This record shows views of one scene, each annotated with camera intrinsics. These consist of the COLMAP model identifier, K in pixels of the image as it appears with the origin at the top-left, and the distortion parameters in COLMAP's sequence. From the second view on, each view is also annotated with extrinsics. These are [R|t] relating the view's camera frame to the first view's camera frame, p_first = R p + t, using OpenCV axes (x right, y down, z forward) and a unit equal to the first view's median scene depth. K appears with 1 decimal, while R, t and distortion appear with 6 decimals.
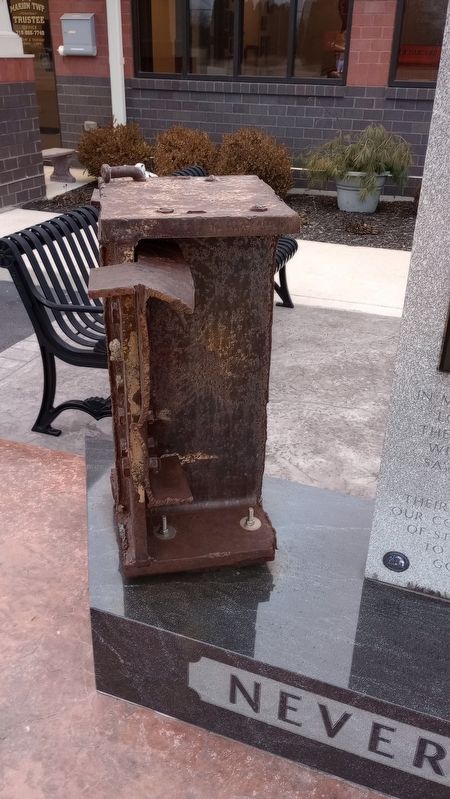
lens RADIAL K [[668.4, 0, 230.0], [0, 668.4, 403.4], [0, 0, 1]] dist [0.004030, -0.010682]
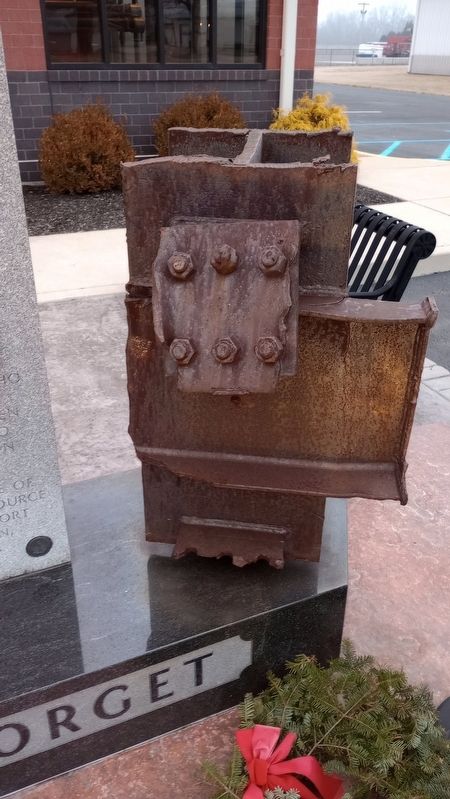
lens RADIAL K [[668.4, 0, 230.0], [0, 668.4, 396.1], [0, 0, 1]] dist [0.004030, -0.010682]
pose [[0.698916, -0.345381, 0.626281, -0.256310], [0.332488, 0.932197, 0.143038, -0.051056], [-0.633220, 0.108259, 0.766363, 0.084660]]
